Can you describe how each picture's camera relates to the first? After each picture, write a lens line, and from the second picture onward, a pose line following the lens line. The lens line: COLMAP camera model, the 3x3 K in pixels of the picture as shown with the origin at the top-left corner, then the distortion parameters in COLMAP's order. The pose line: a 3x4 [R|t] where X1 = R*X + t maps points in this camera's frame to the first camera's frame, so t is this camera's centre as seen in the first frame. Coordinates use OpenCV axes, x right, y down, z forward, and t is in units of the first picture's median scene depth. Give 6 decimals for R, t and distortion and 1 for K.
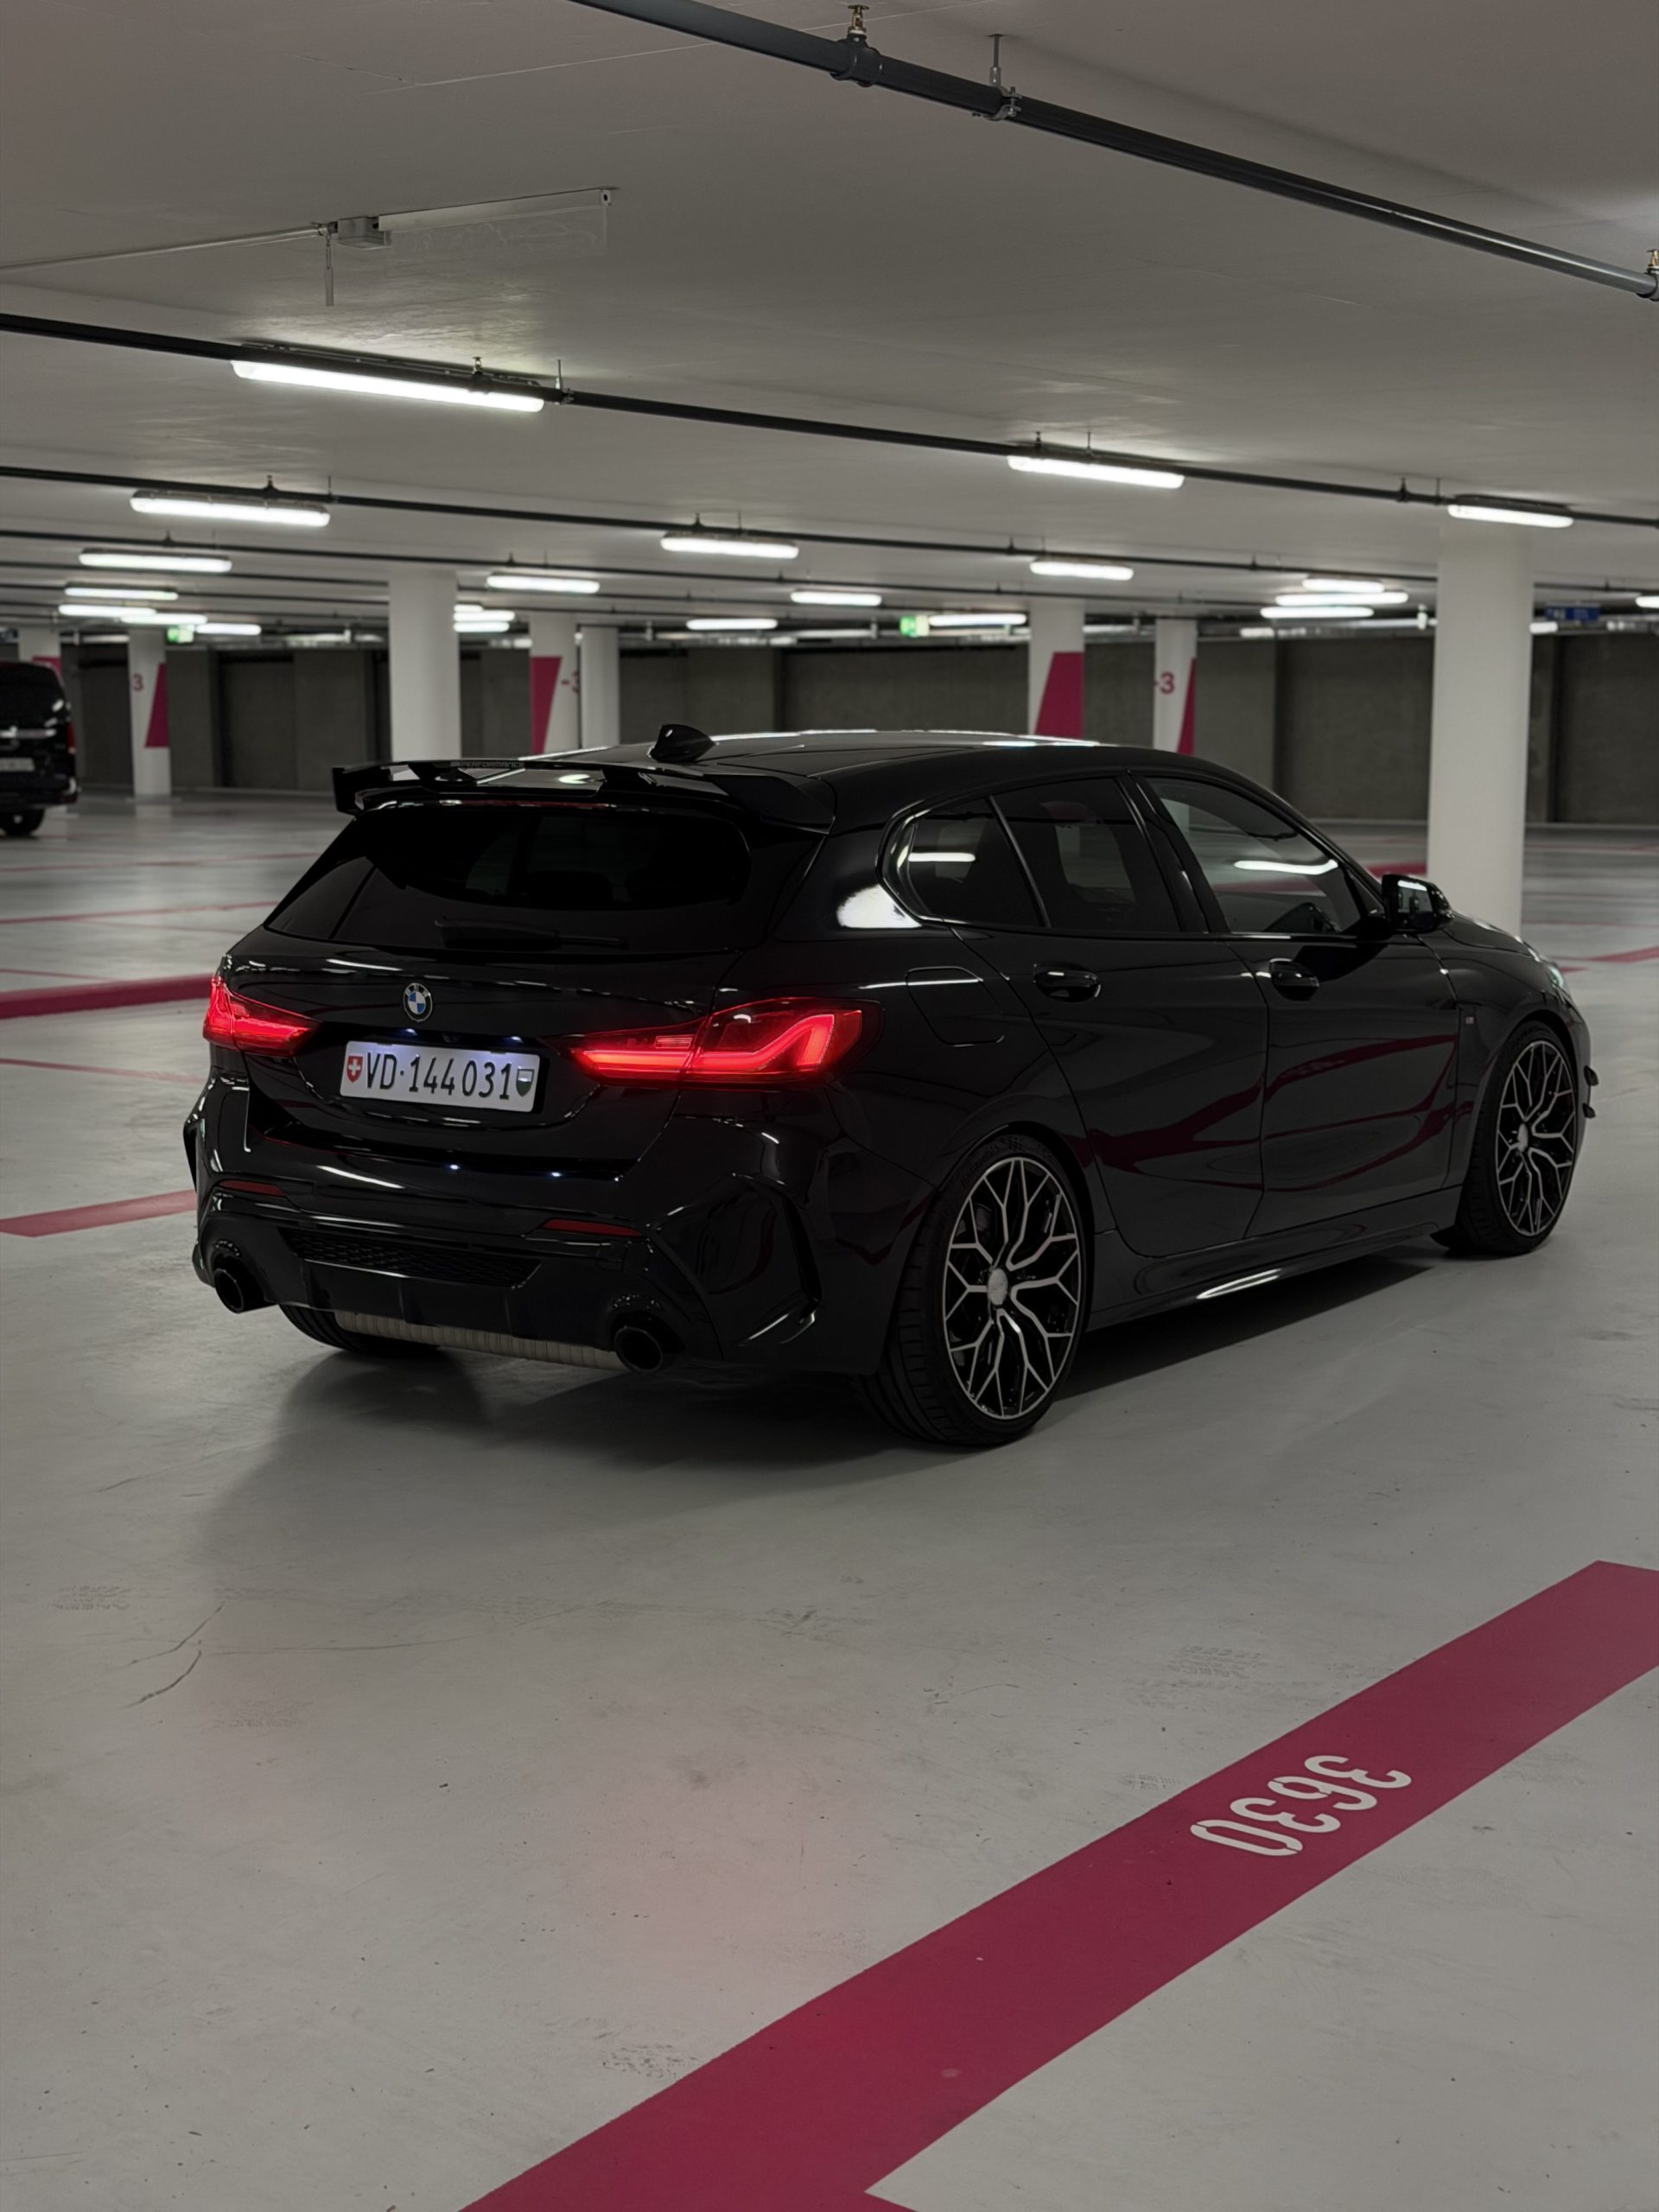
lens RADIAL K [[3119.6, 0, 834.9], [0, 3119.6, 1126.8], [0, 0, 1]] dist [0.129928, 0.000000]
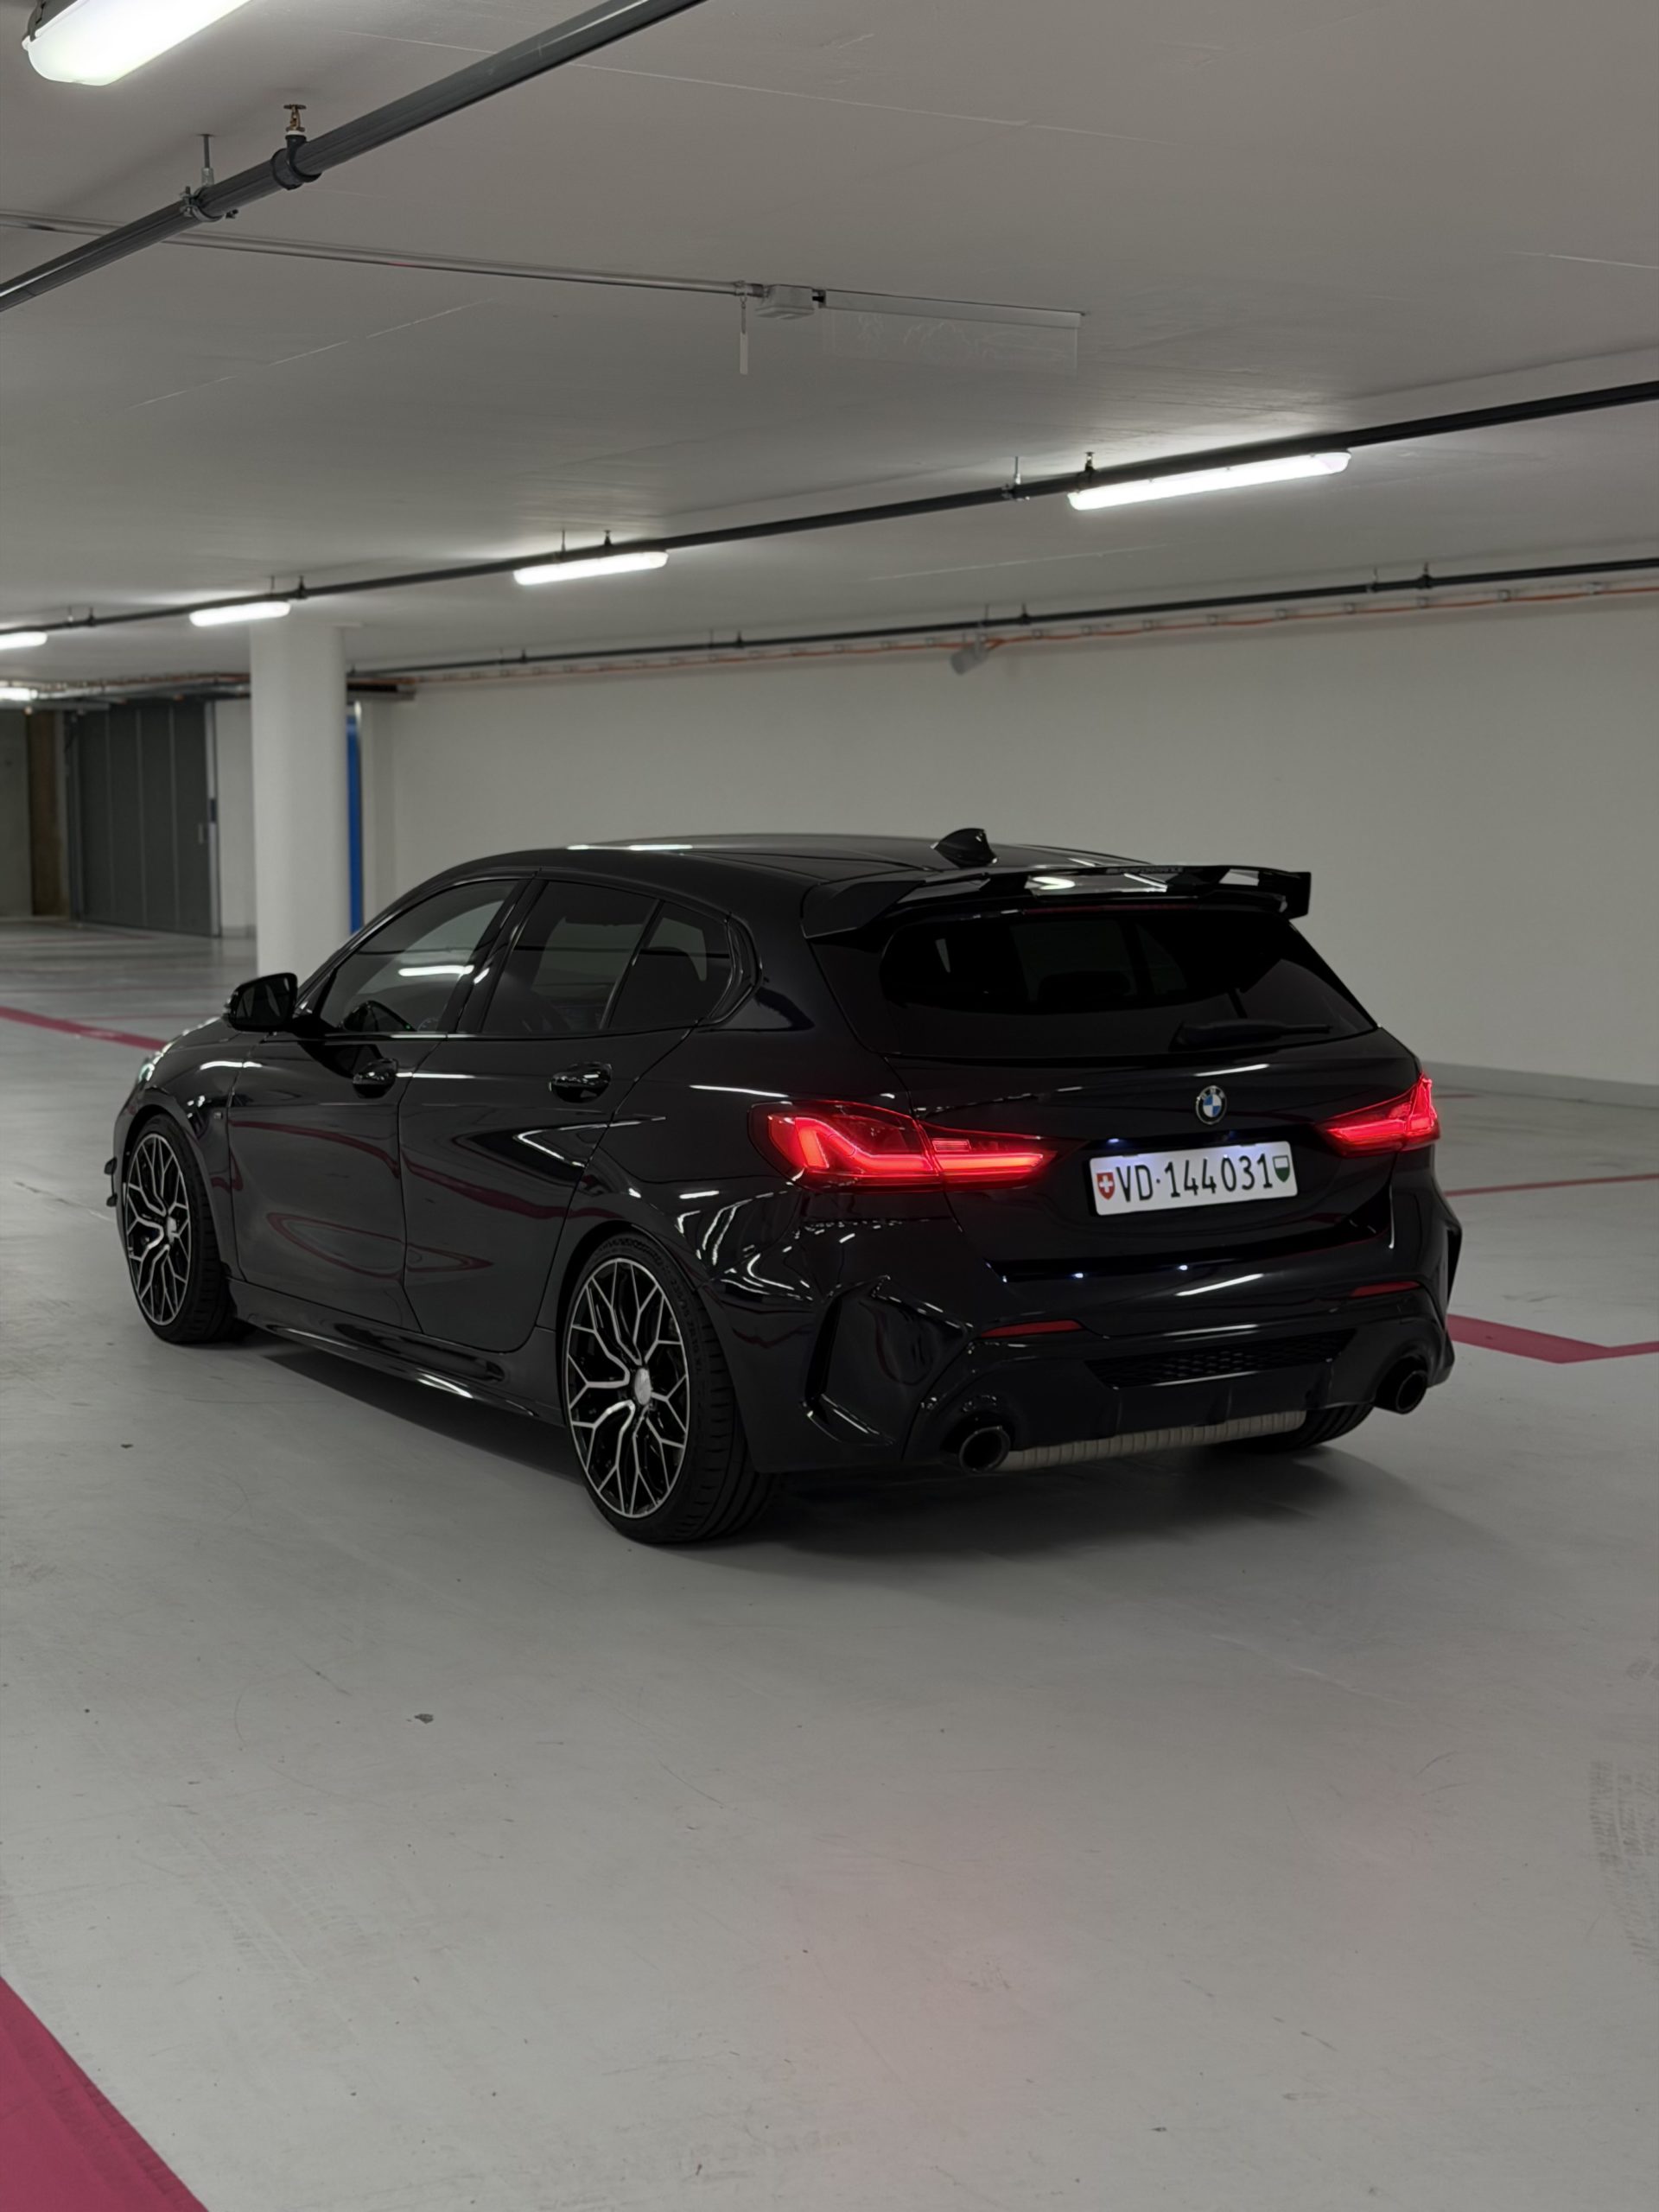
lens RADIAL K [[3119.6, 0, 835.2], [0, 3119.6, 1134.3], [0, 0, 1]] dist [0.129928, 0.000000]
pose [[0.383124, -0.103444, 0.917886, -1.098725], [0.120764, 0.990790, 0.061253, -0.106190], [-0.915768, 0.087380, 0.392088, 0.711090]]
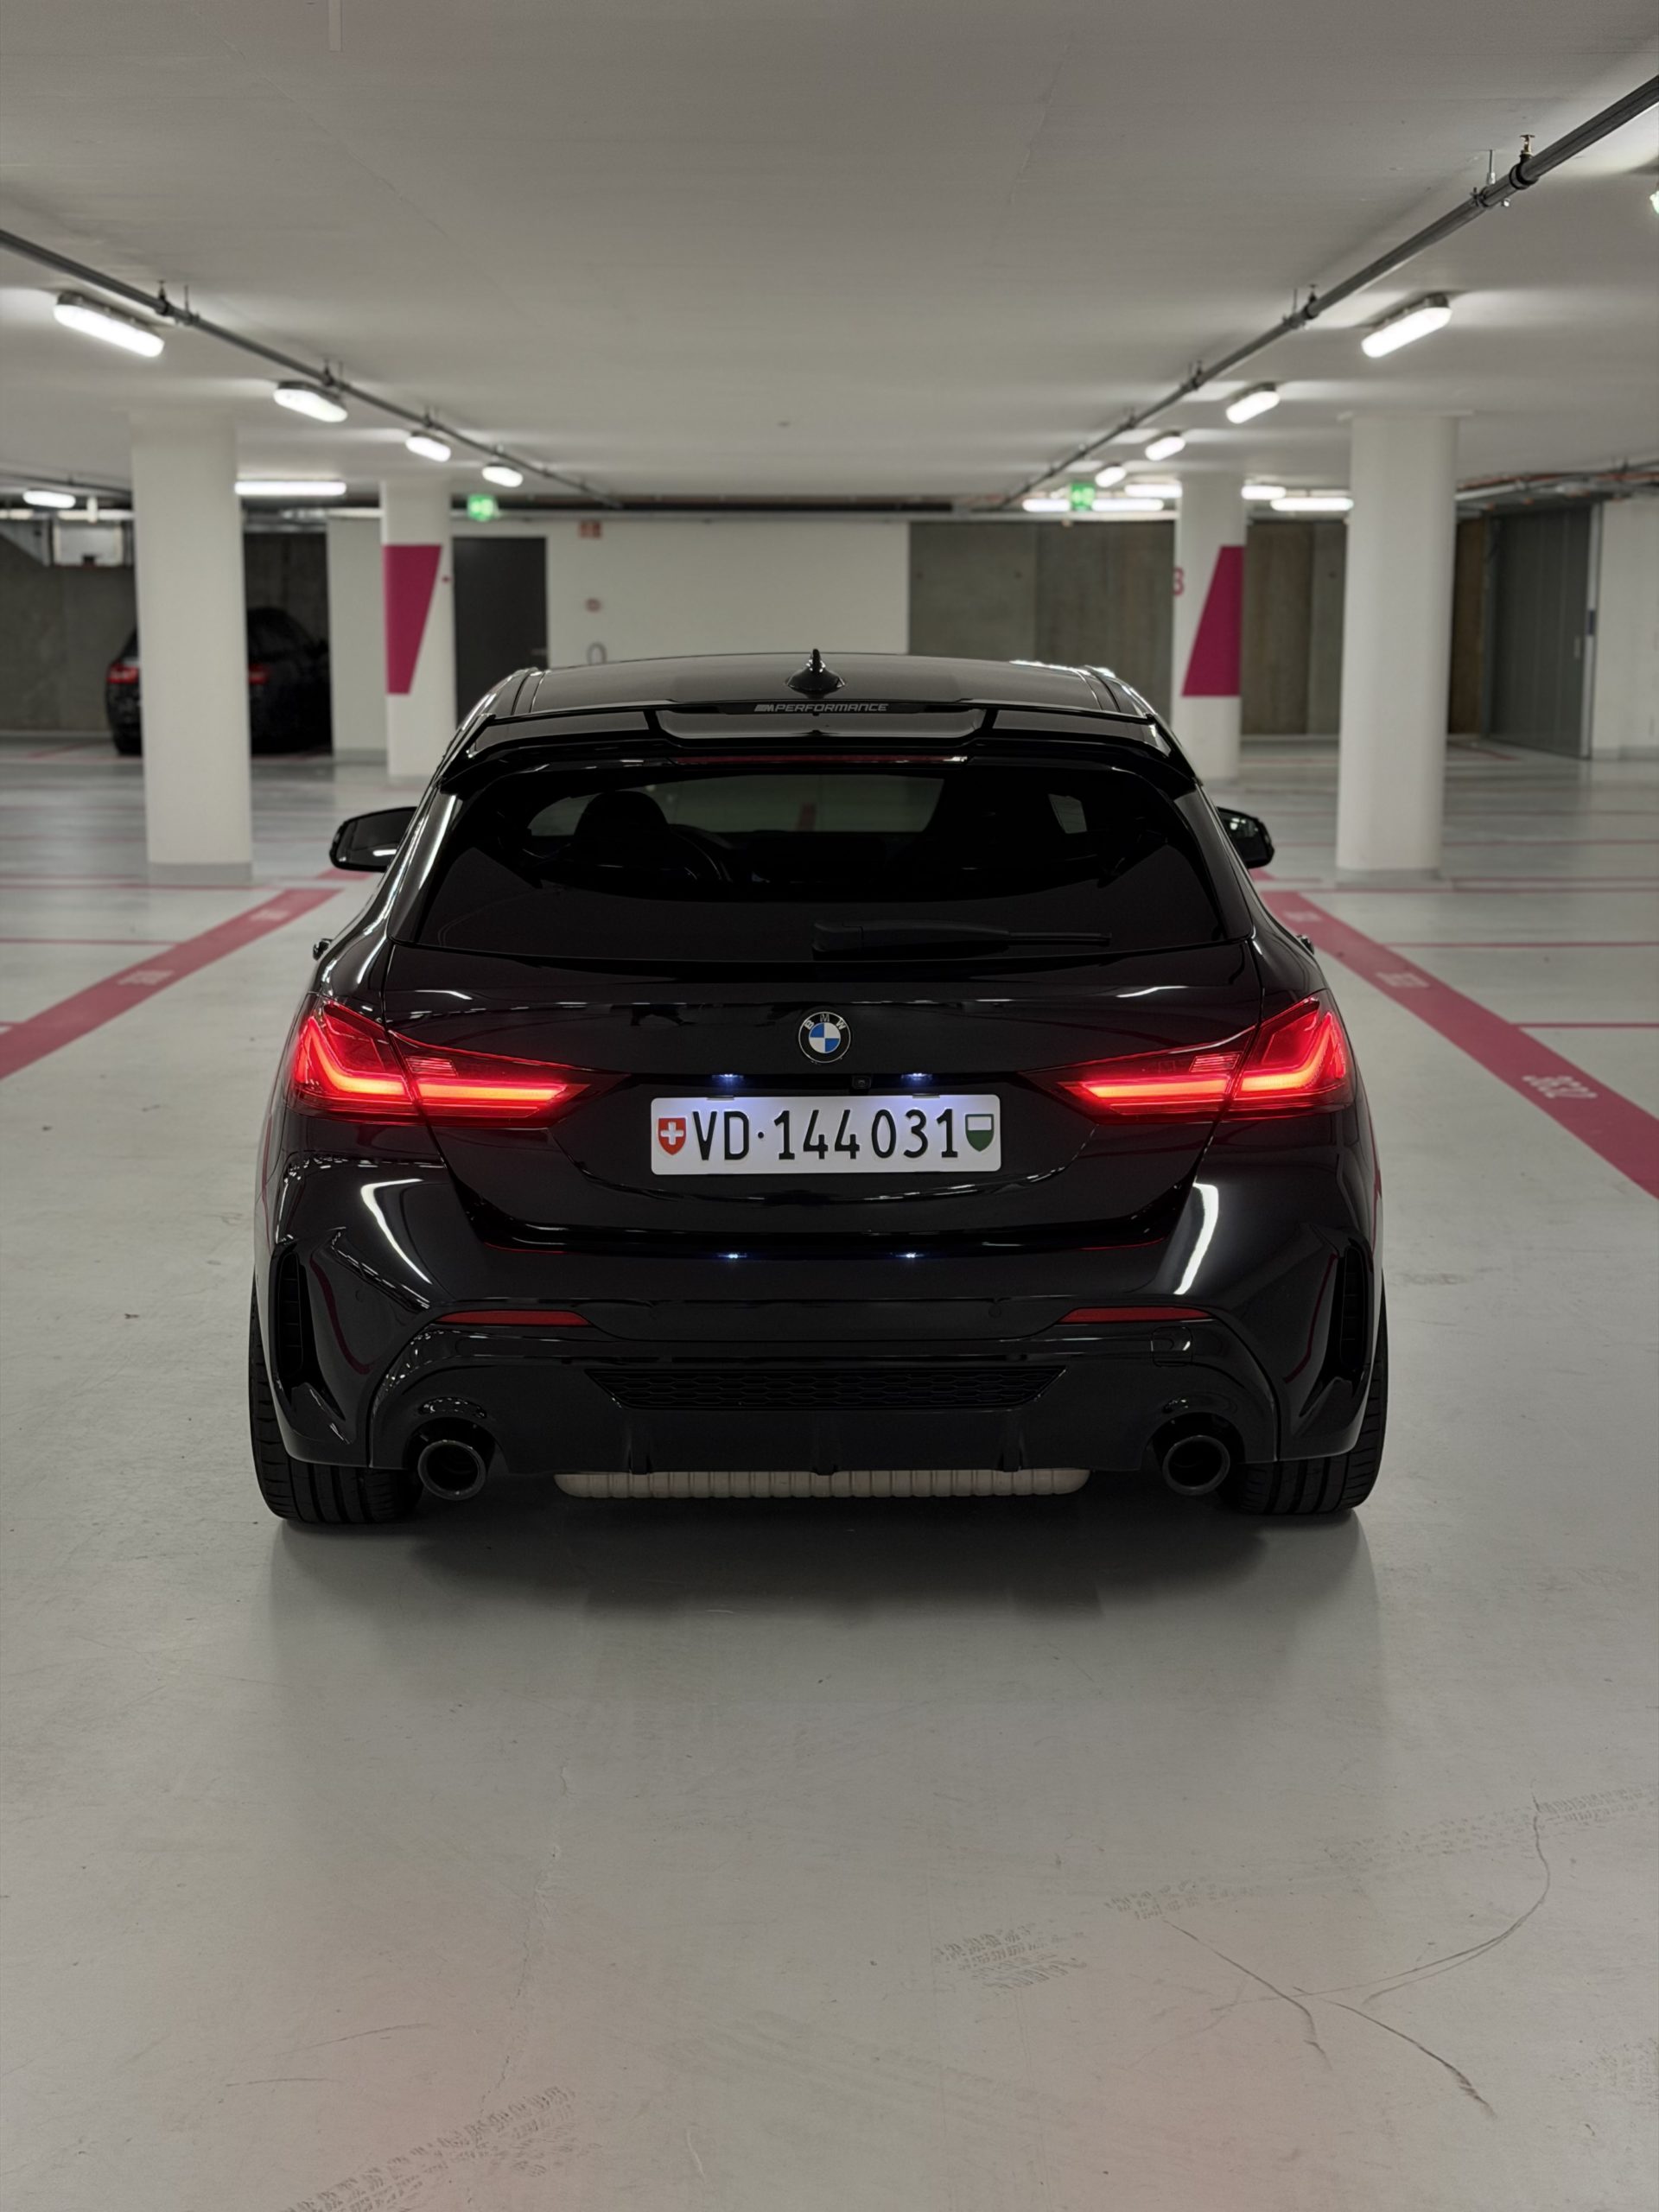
lens RADIAL K [[3119.6, 0, 847.4], [0, 3119.6, 1118.3], [0, 0, 1]] dist [0.129928, 0.000000]
pose [[0.805038, -0.097884, 0.585091, -0.552908], [0.077783, 0.995195, 0.059470, -0.063468], [-0.588101, -0.002365, 0.808784, 0.404618]]
